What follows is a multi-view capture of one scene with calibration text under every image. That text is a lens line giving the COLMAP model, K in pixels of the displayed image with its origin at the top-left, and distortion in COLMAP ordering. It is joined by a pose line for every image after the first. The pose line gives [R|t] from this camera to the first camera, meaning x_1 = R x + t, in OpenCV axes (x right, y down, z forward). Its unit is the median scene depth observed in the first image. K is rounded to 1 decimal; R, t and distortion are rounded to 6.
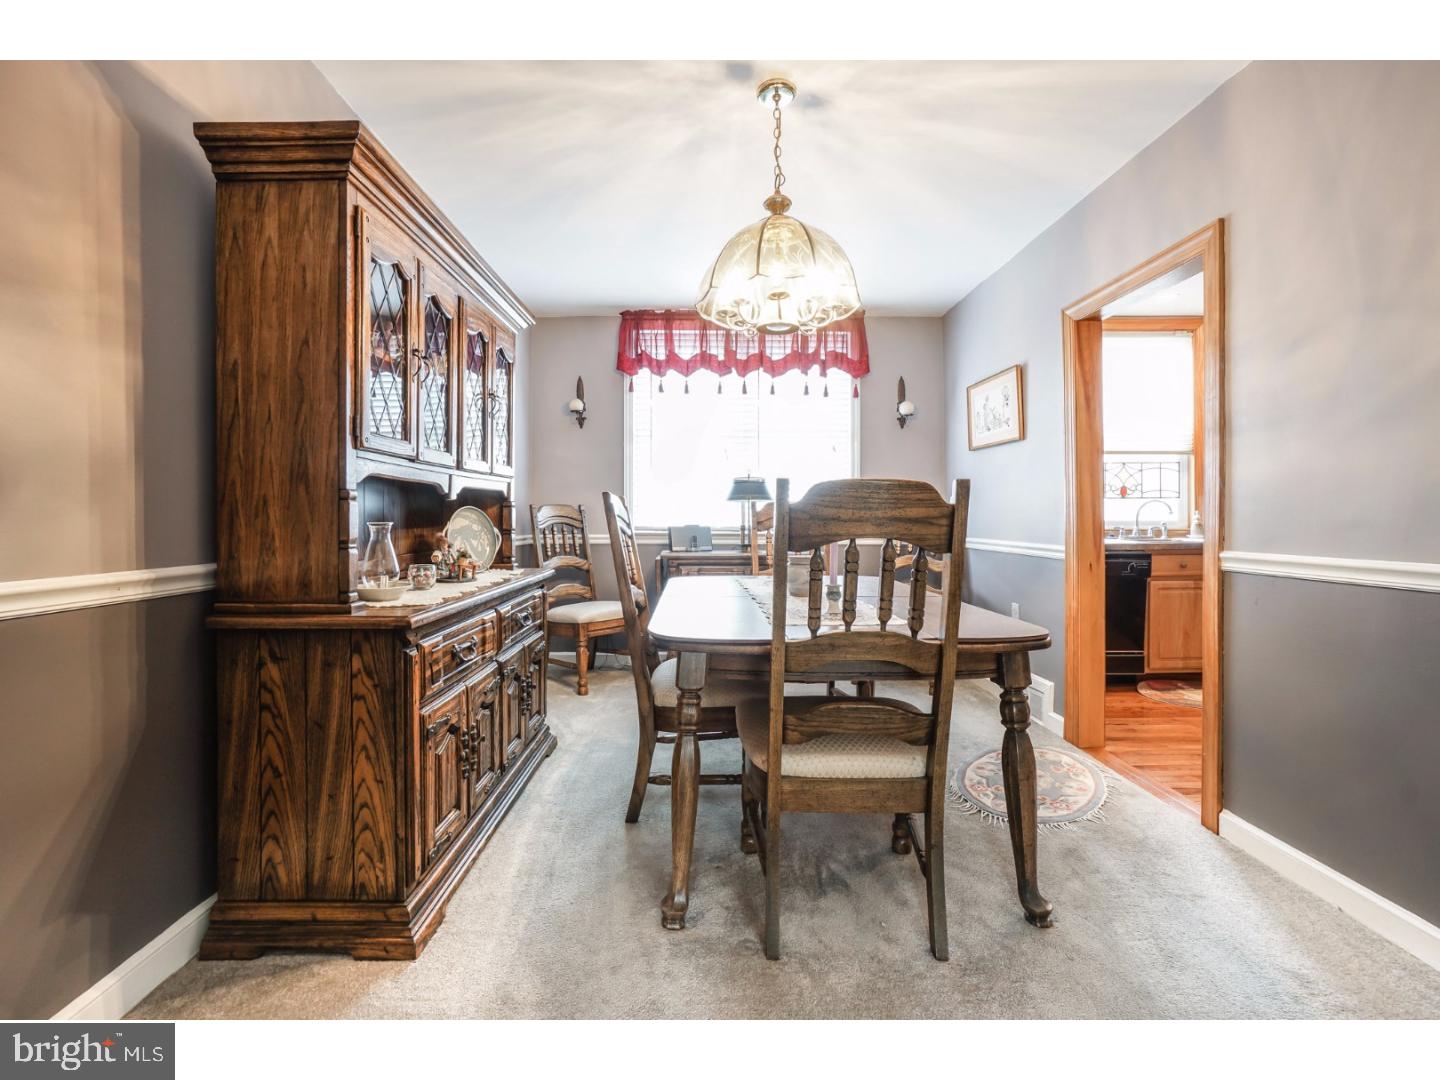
lens RADIAL K [[630.1, 0, 717.7], [0, 630.1, 520.7], [0, 0, 1]] dist [-0.019452, 0.000107]
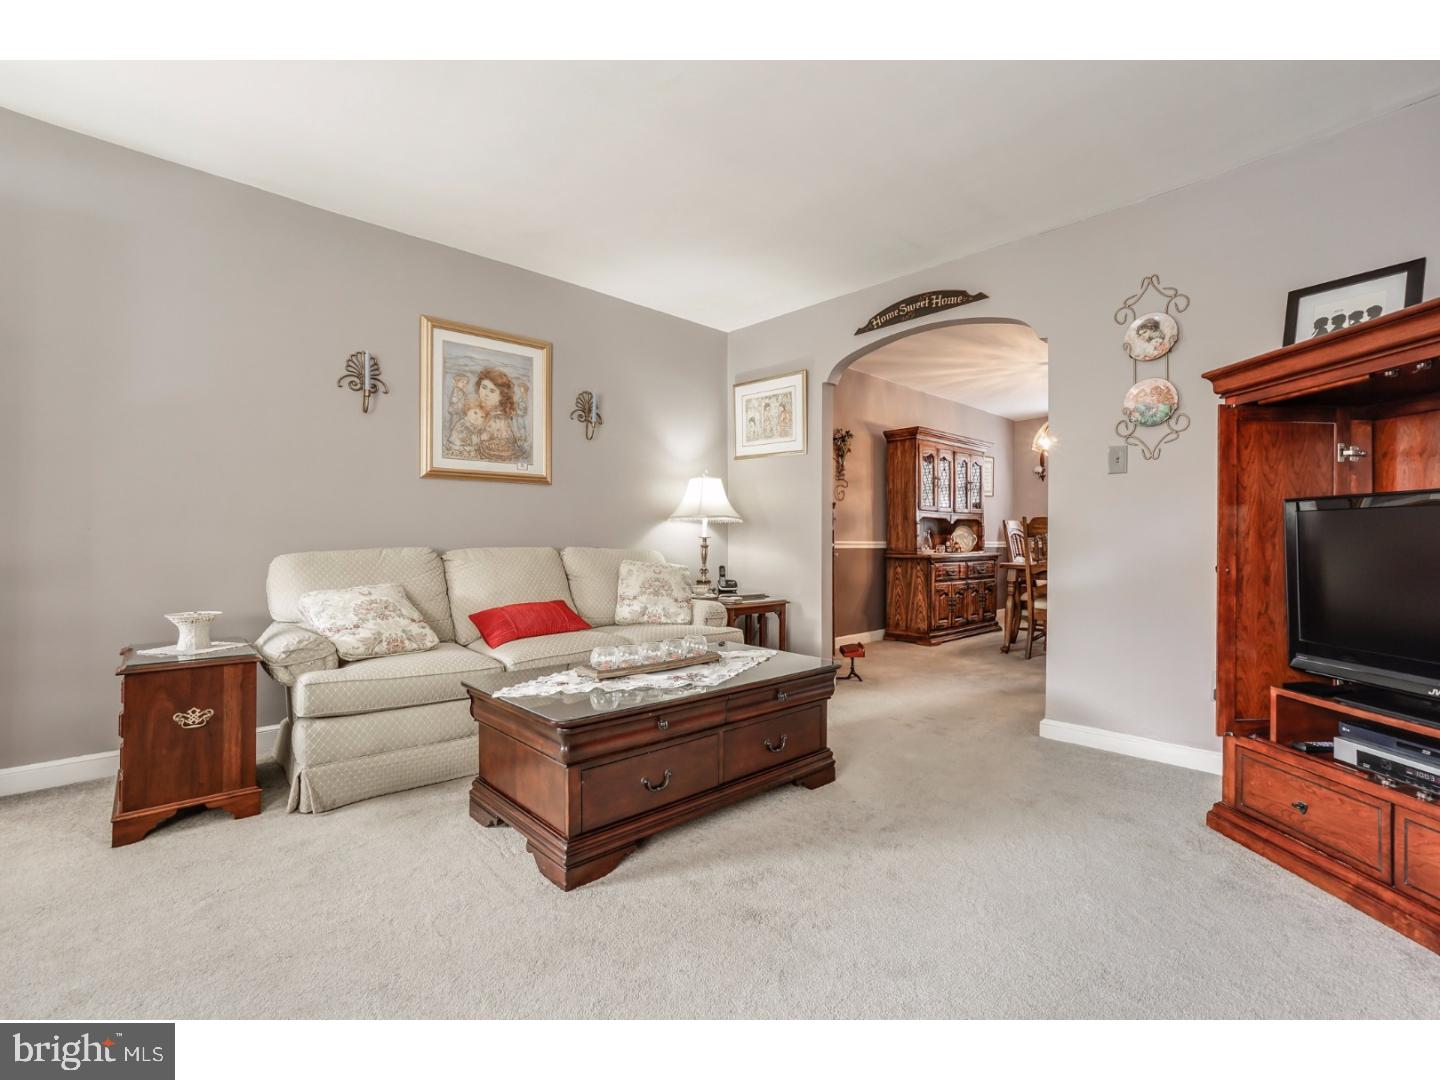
lens RADIAL K [[657.2, 0, 751.8], [0, 657.2, 533.0], [0, 0, 1]] dist [-0.022934, 0.010237]
pose [[0.680177, -0.004774, -0.733032, 1.551866], [-0.007058, 0.999890, -0.013061, 0.073468], [0.733014, 0.014058, 0.680068, -2.298505]]
